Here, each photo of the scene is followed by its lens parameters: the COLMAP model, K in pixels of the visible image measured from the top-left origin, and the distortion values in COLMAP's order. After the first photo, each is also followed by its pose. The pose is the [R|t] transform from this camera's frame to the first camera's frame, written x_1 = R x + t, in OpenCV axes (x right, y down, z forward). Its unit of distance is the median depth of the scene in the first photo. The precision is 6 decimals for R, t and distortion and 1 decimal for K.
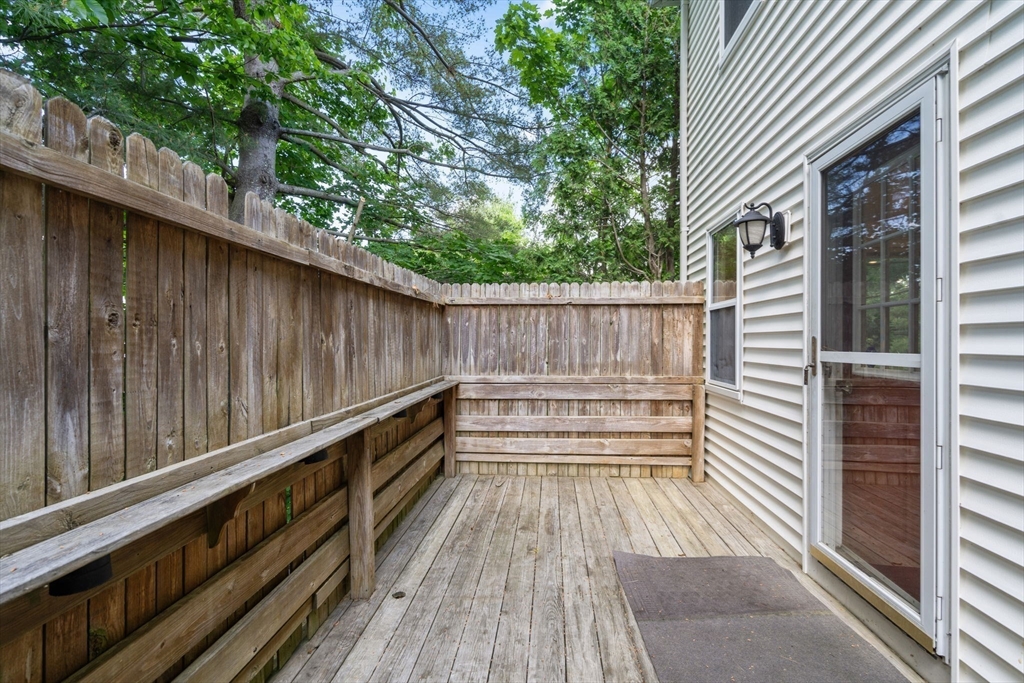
lens RADIAL K [[462.8, 0, 512.0], [0, 462.8, 341.5], [0, 0, 1]] dist [-0.001330, 0.000390]
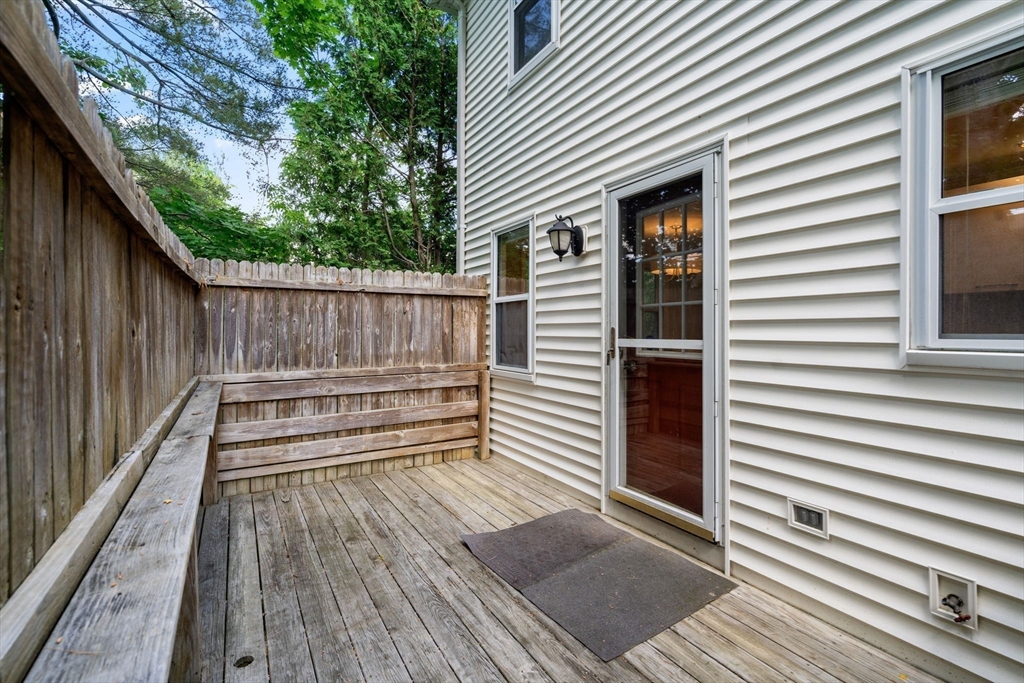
lens RADIAL K [[468.6, 0, 507.0], [0, 468.6, 330.6], [0, 0, 1]] dist [-0.000008, 0.000591]
pose [[0.814892, -0.002217, 0.579609, -0.209261], [0.001786, 0.999998, 0.001315, -0.002649], [-0.579611, -0.000036, 0.814894, 0.066344]]
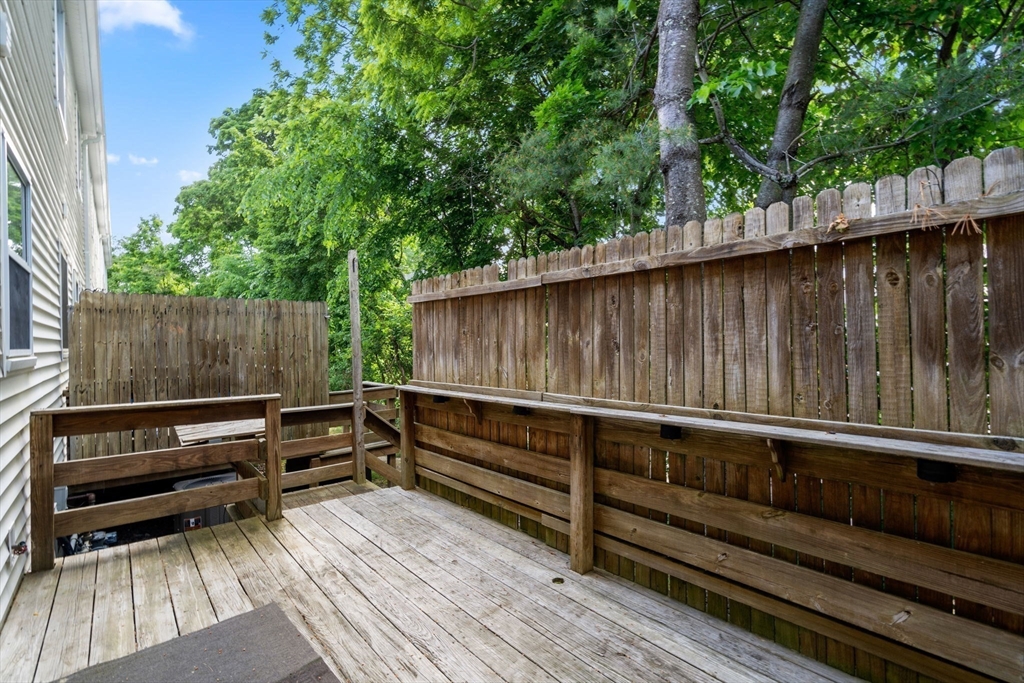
lens RADIAL K [[462.8, 0, 512.0], [0, 462.8, 341.5], [0, 0, 1]] dist [-0.001330, 0.000390]
pose [[-0.695326, 0.009116, -0.718637, 0.349215], [0.014732, 0.999890, -0.001571, 0.006595], [0.718544, -0.011679, -0.695384, 1.015557]]
